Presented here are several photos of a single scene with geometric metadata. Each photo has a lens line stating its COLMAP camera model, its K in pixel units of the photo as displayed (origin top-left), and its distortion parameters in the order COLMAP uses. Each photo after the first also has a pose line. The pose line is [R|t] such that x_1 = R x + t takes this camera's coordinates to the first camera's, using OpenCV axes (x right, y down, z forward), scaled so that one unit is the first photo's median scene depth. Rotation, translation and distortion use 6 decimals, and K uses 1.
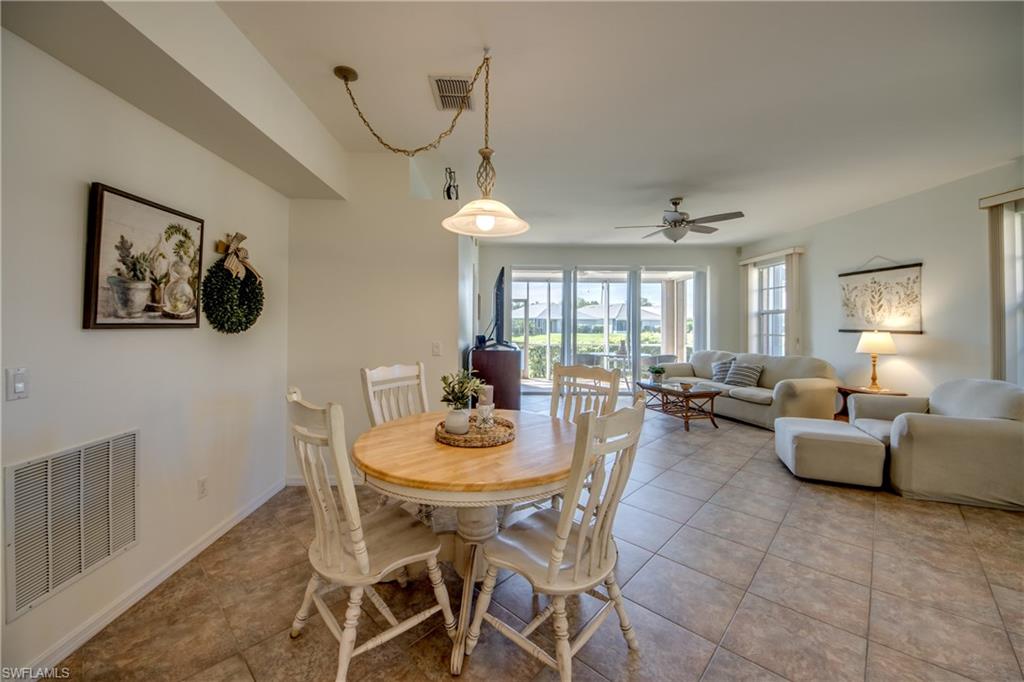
lens RADIAL K [[381.8, 0, 508.6], [0, 381.8, 322.0], [0, 0, 1]] dist [0.028550, -0.019036]
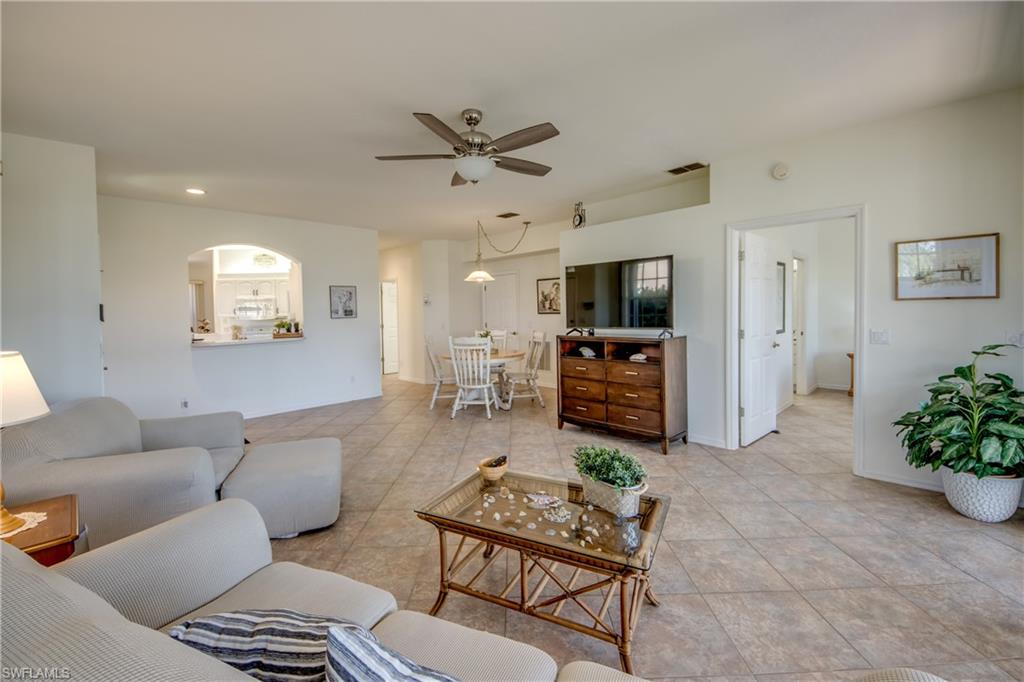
lens RADIAL K [[402.5, 0, 512.9], [0, 402.5, 322.9], [0, 0, 1]] dist [0.030840, -0.024379]
pose [[-0.716036, 0.031400, -0.697357, 0.820363], [0.019792, 0.999499, 0.024682, 0.001467], [0.697783, 0.003871, -0.716299, 1.447360]]
